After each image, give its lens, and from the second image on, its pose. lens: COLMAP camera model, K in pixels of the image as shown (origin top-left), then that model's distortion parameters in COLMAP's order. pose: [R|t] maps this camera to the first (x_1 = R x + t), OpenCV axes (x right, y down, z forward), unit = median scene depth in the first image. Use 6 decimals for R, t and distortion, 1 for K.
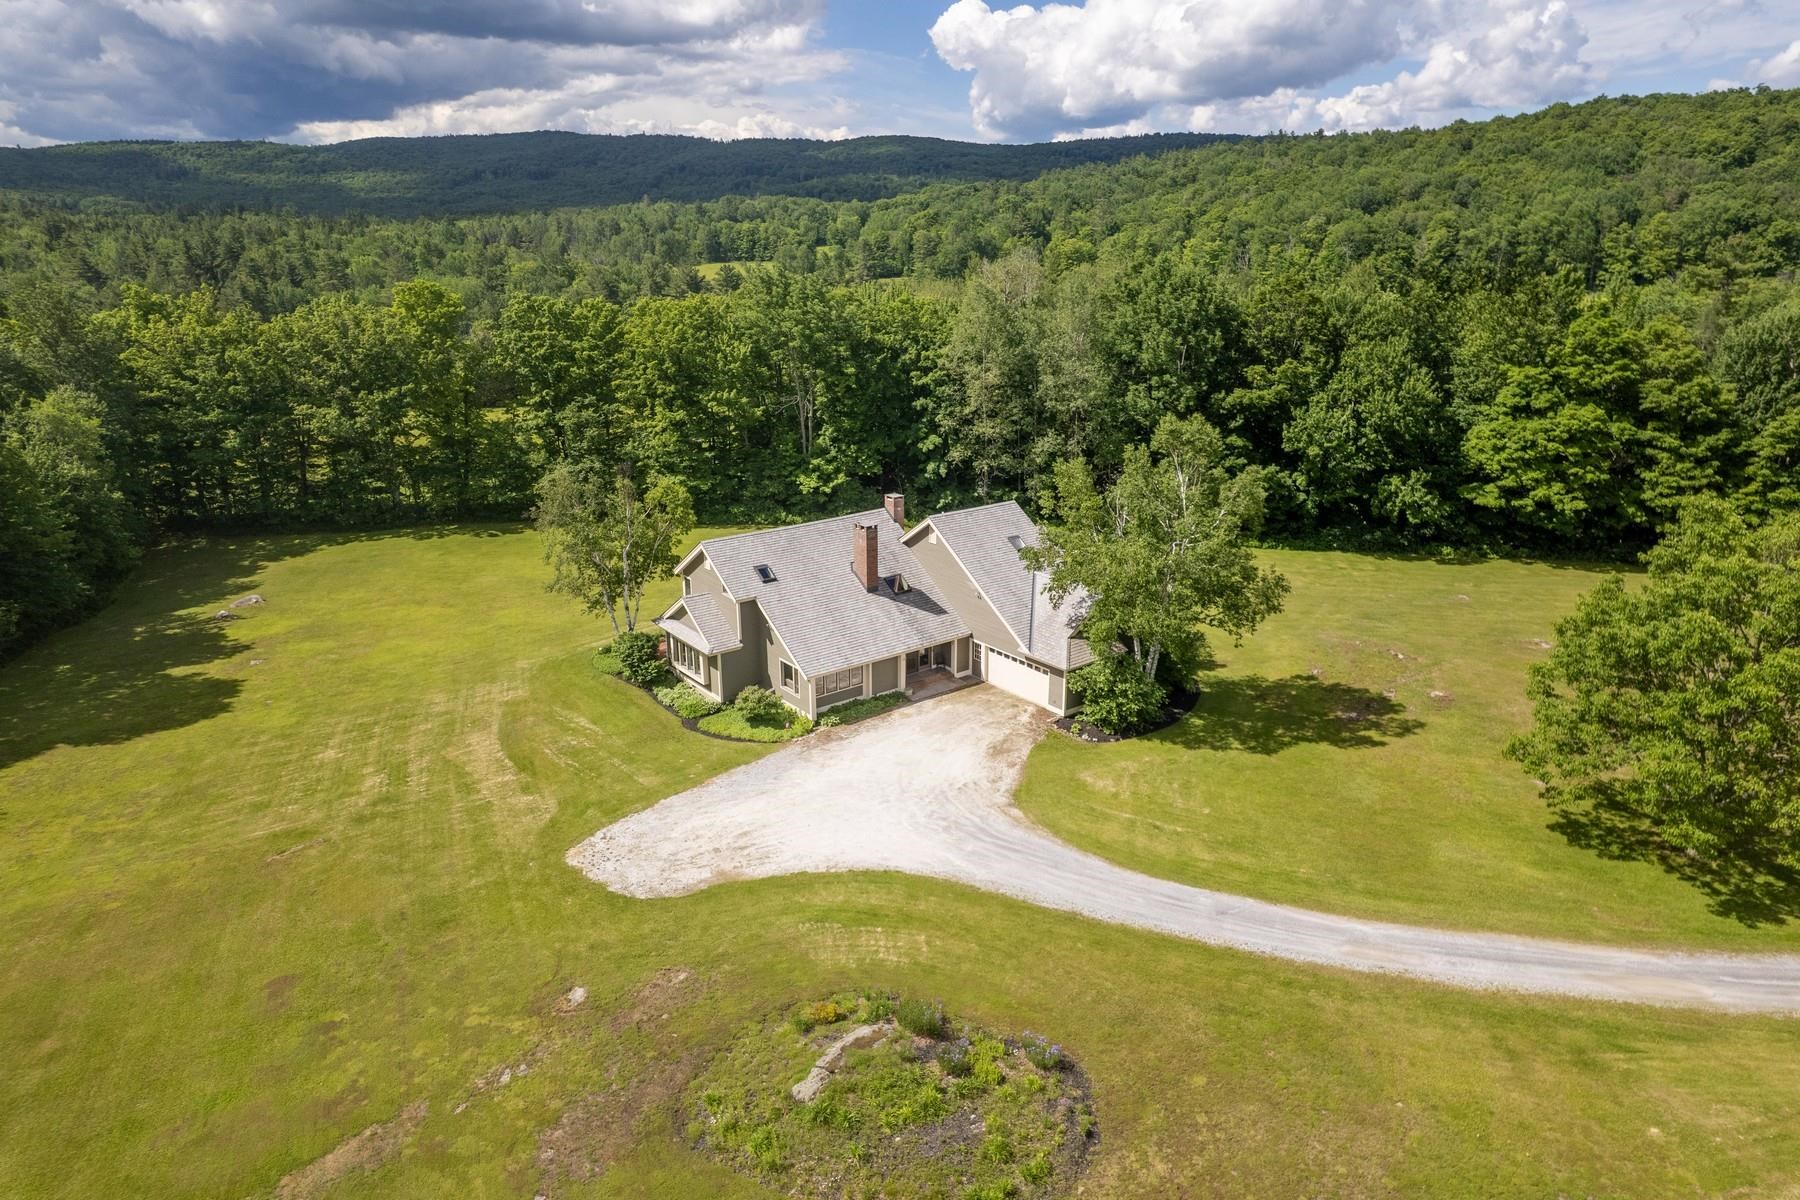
lens RADIAL K [[1157.7, 0, 900.0], [0, 1157.7, 600.0], [0, 0, 1]] dist [-0.002183, 0.000583]
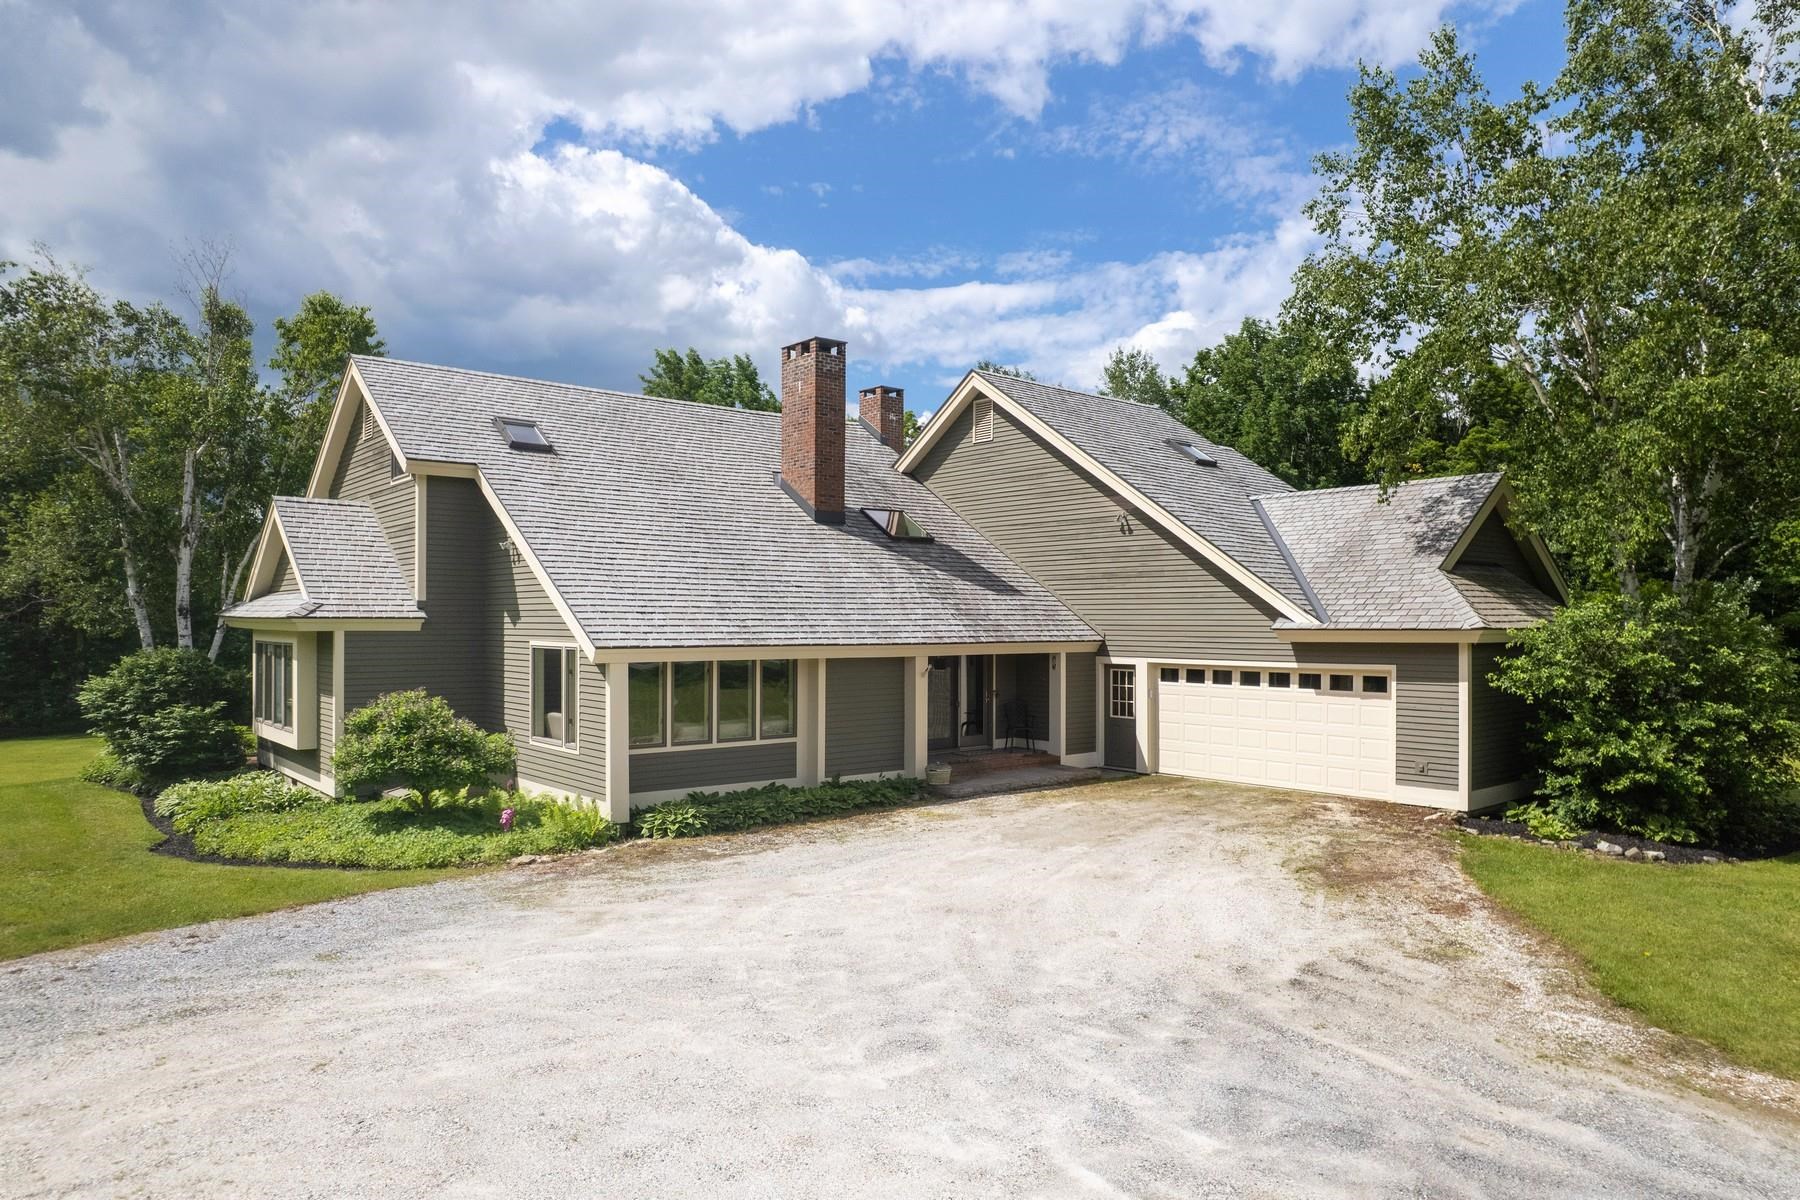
lens RADIAL K [[1157.7, 0, 900.0], [0, 1157.7, 600.0], [0, 0, 1]] dist [-0.002183, 0.000583]
pose [[0.999160, -0.000489, 0.040972, -0.016824], [0.013766, 0.945815, -0.324413, 0.138491], [-0.038593, 0.324705, 0.945028, 0.682383]]
